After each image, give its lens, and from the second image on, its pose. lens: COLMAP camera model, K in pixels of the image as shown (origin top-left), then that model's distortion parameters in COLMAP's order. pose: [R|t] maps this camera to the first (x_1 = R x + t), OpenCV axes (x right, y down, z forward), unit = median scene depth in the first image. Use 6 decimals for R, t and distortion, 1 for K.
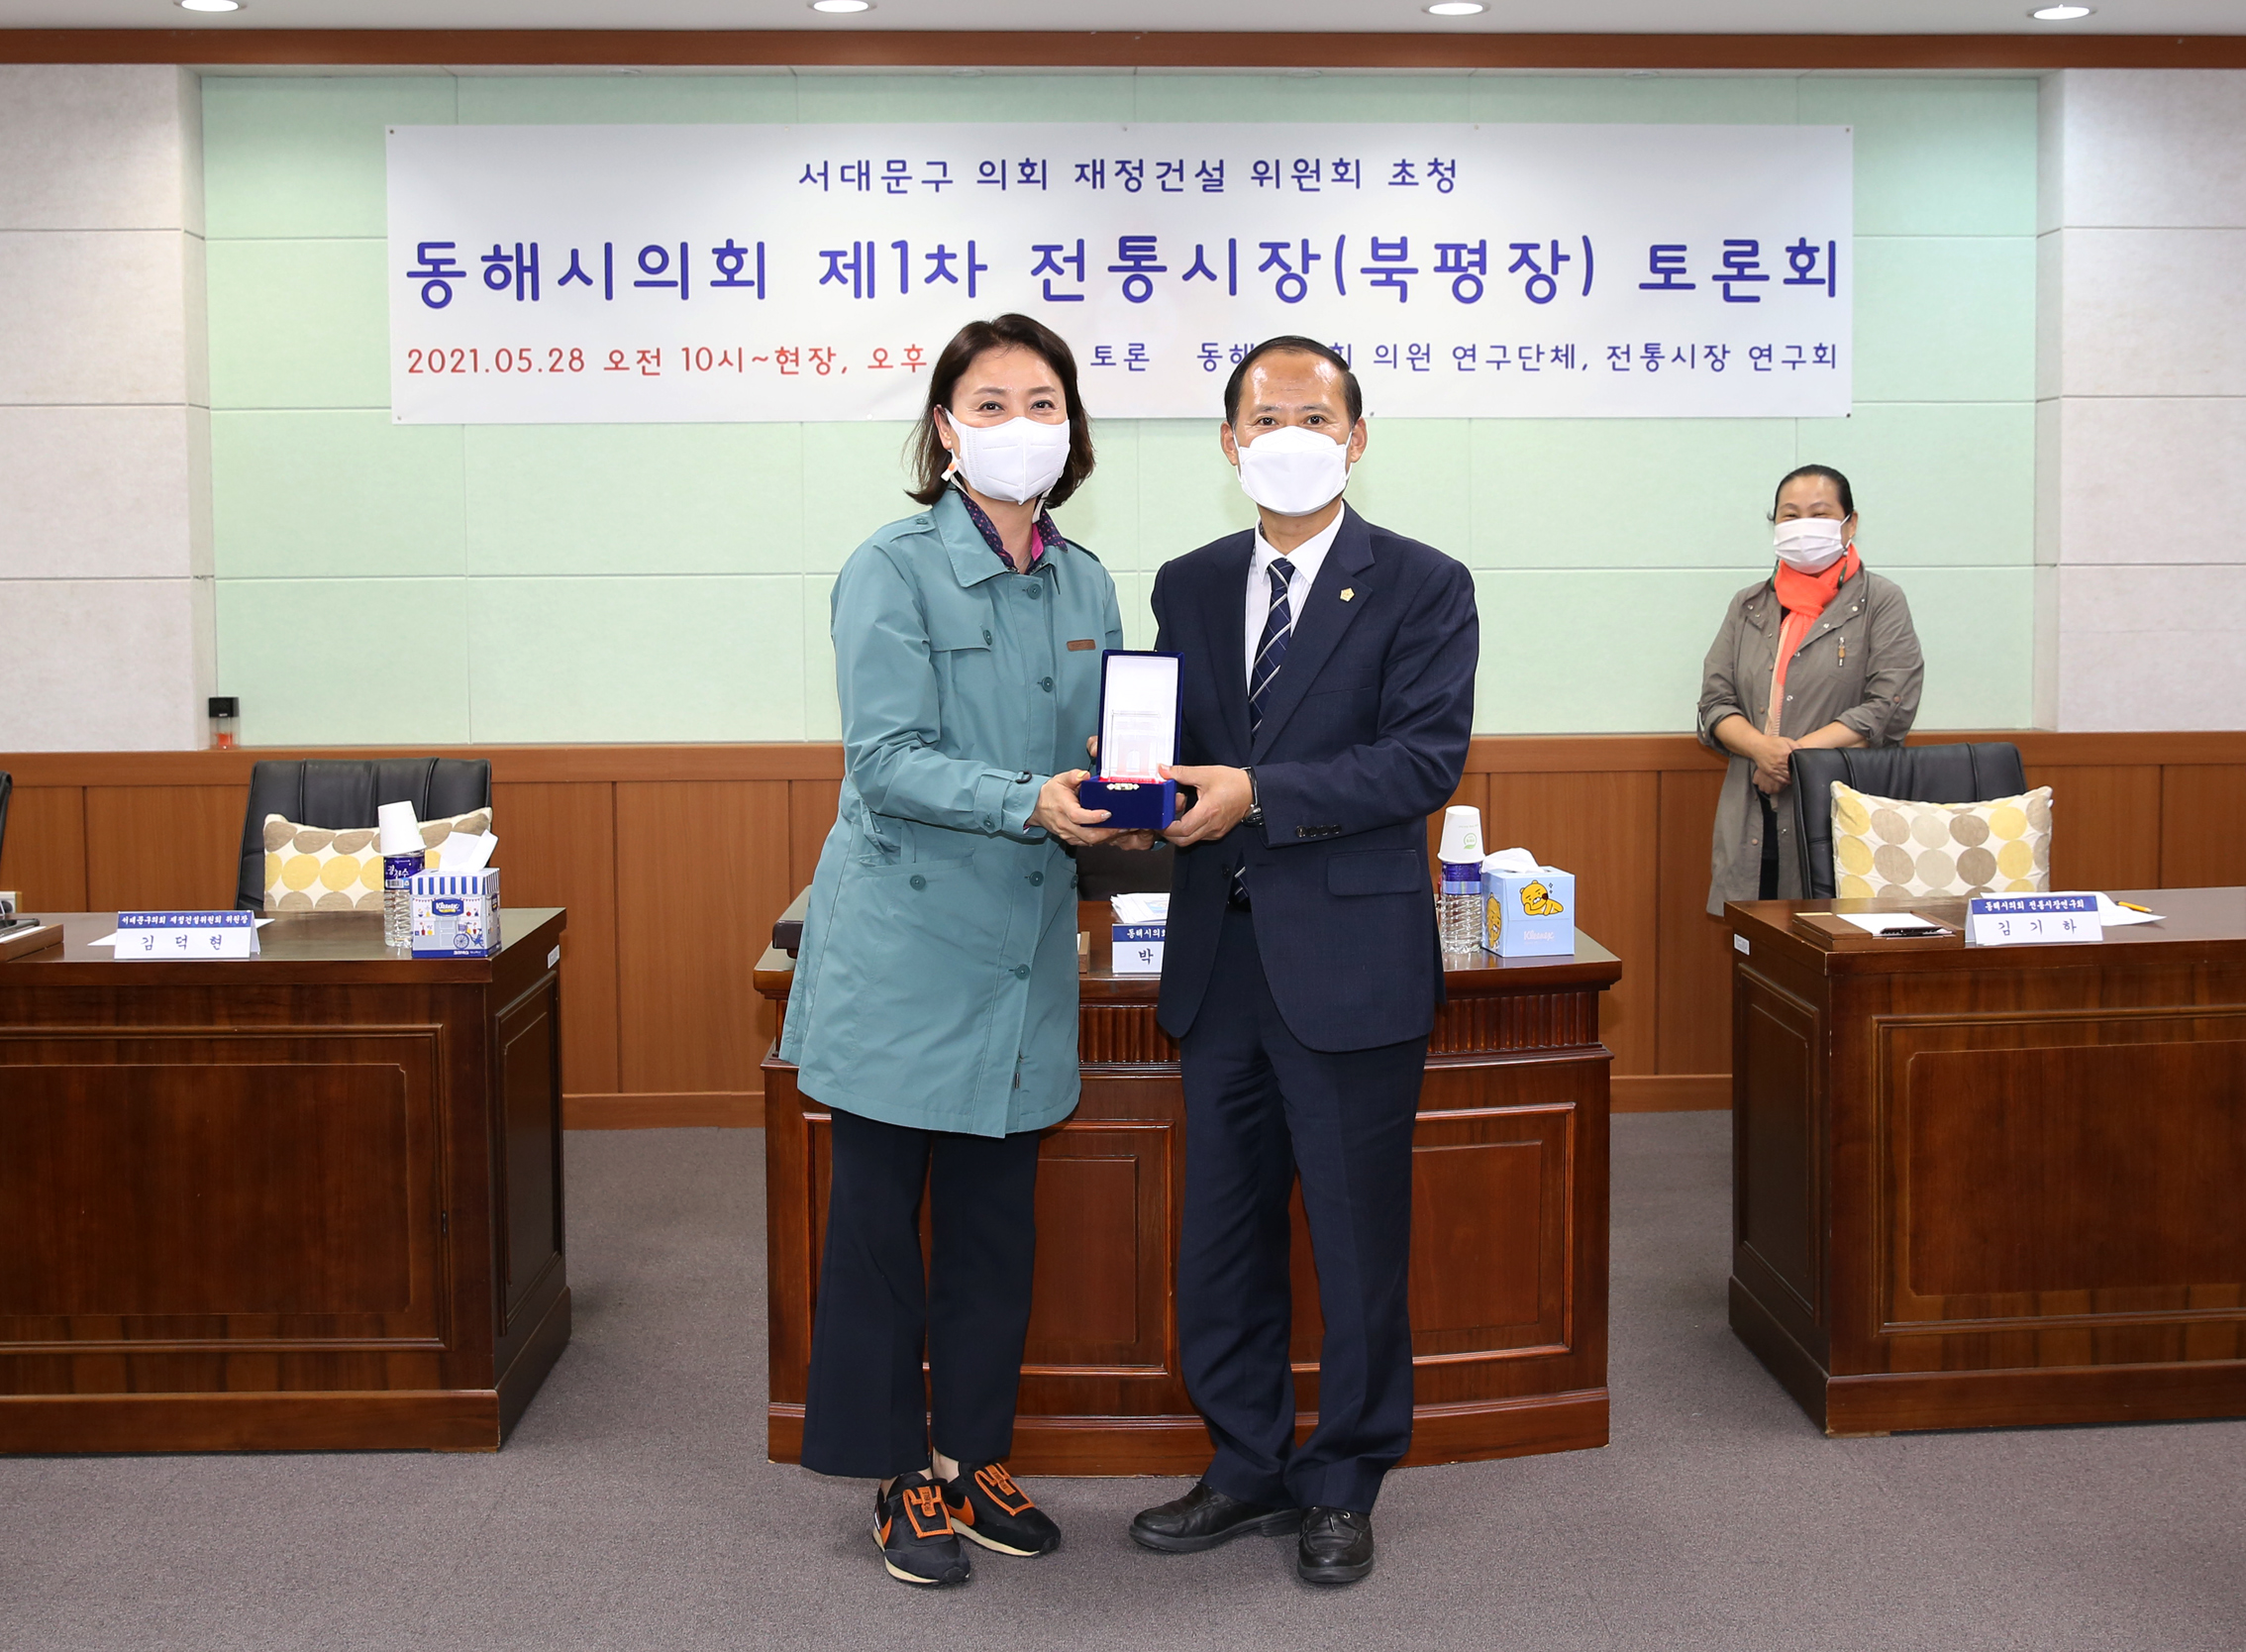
lens RADIAL K [[2631.0, 0, 1180.0], [0, 2631.0, 725.1], [0, 0, 1]] dist [-0.074105, 0.106610]
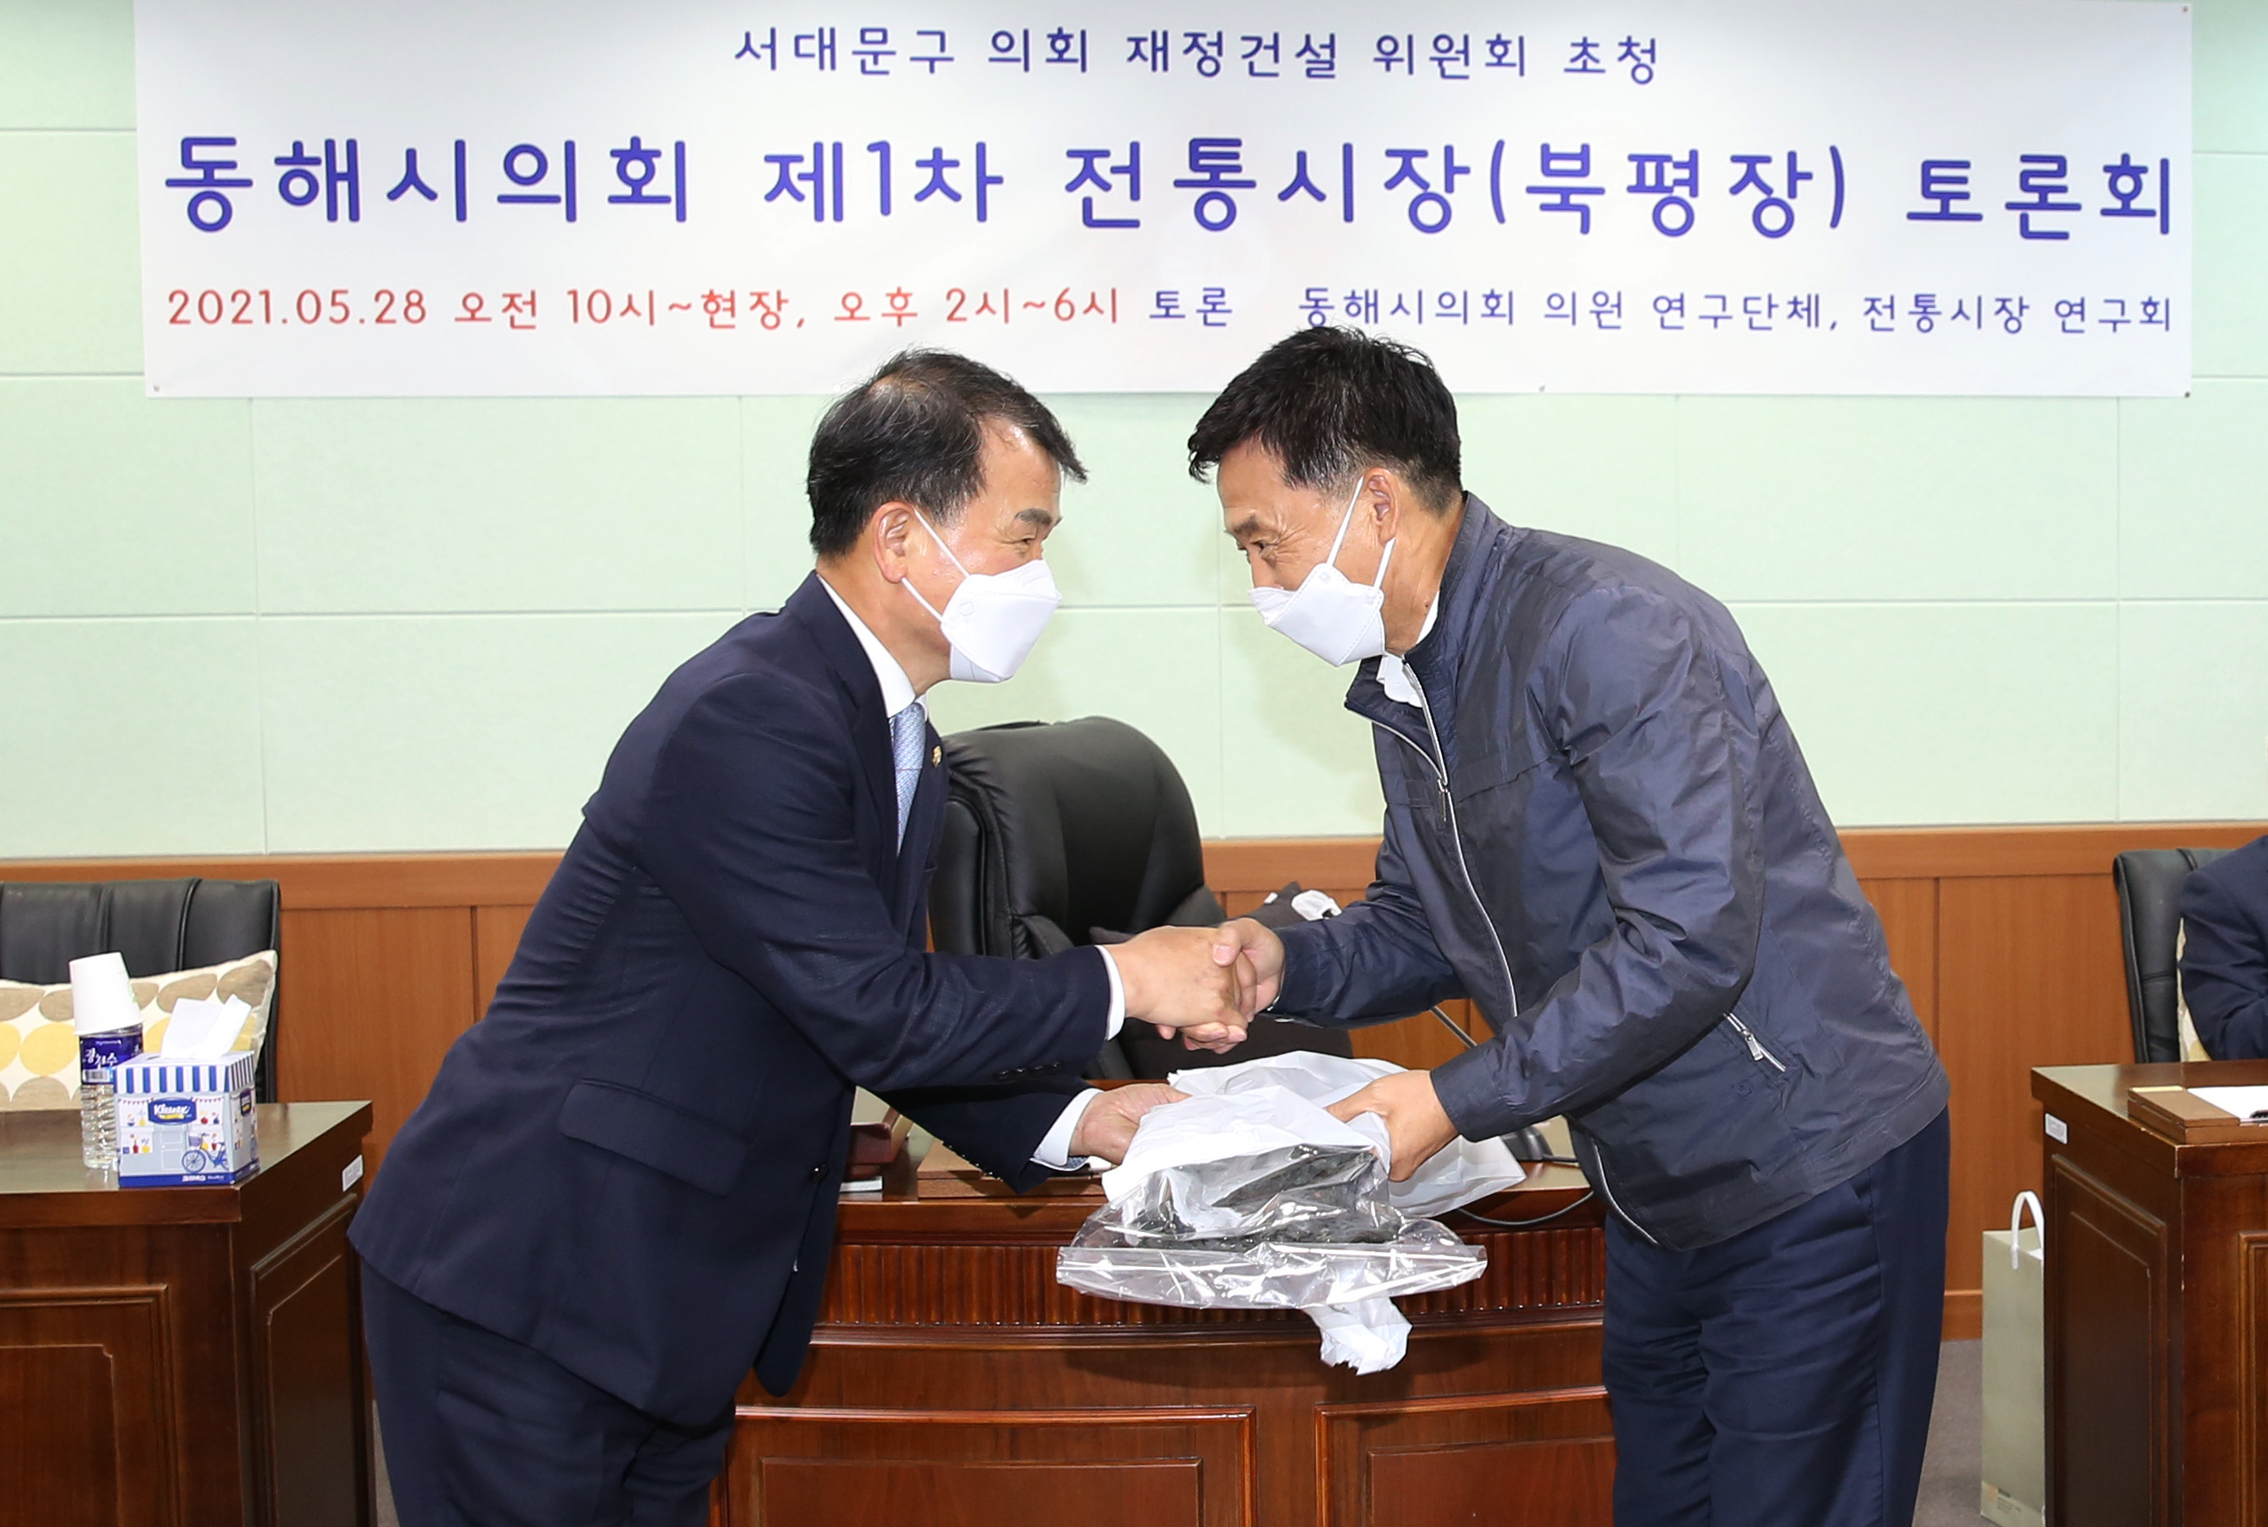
lens RADIAL K [[3405.5, 0, 1719.2], [0, 3405.5, 856.6], [0, 0, 1]] dist [-0.118689, 0.111199]
pose [[0.992778, -0.007925, 0.119704, 0.008532], [0.005847, 0.999826, 0.017704, -0.005631], [-0.119824, -0.016876, 0.992652, 0.063691]]
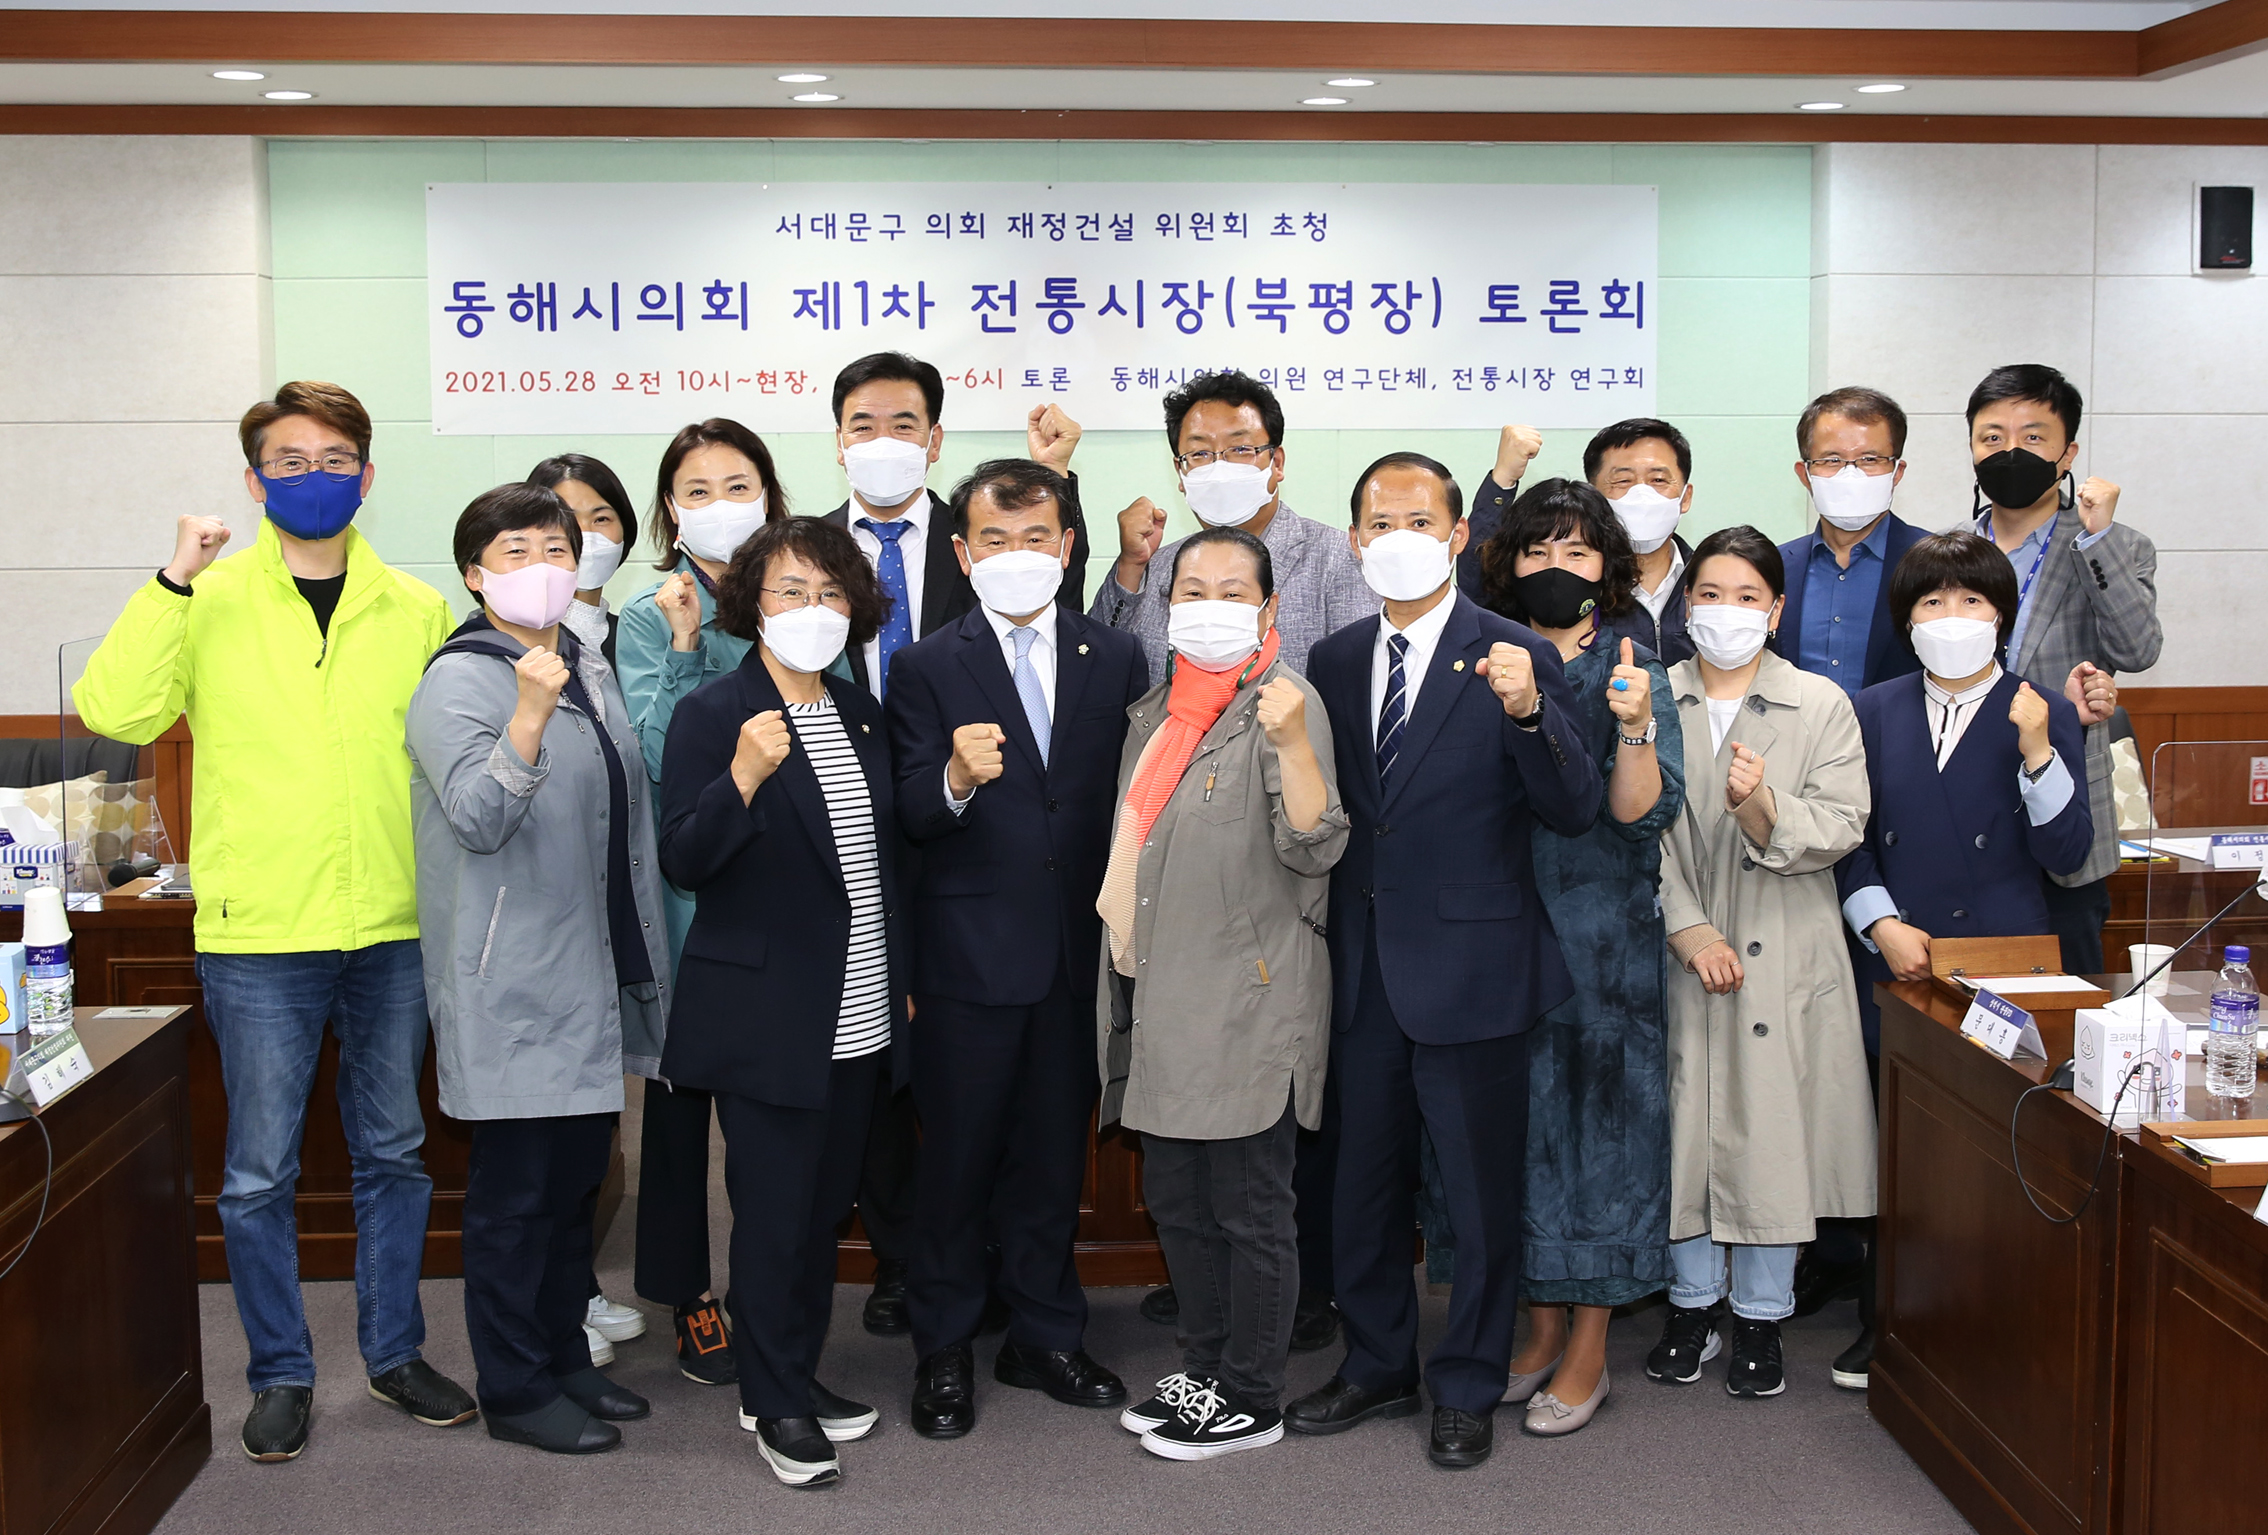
lens RADIAL K [[2663.6, 0, 1199.7], [0, 2663.6, 698.1], [0, 0, 1]] dist [-0.077649, 0.095754]
pose [[0.999163, -0.001779, 0.040879, -0.002710], [0.000202, 0.999256, 0.038558, -0.041881], [-0.040917, -0.038518, 0.998420, -0.218424]]
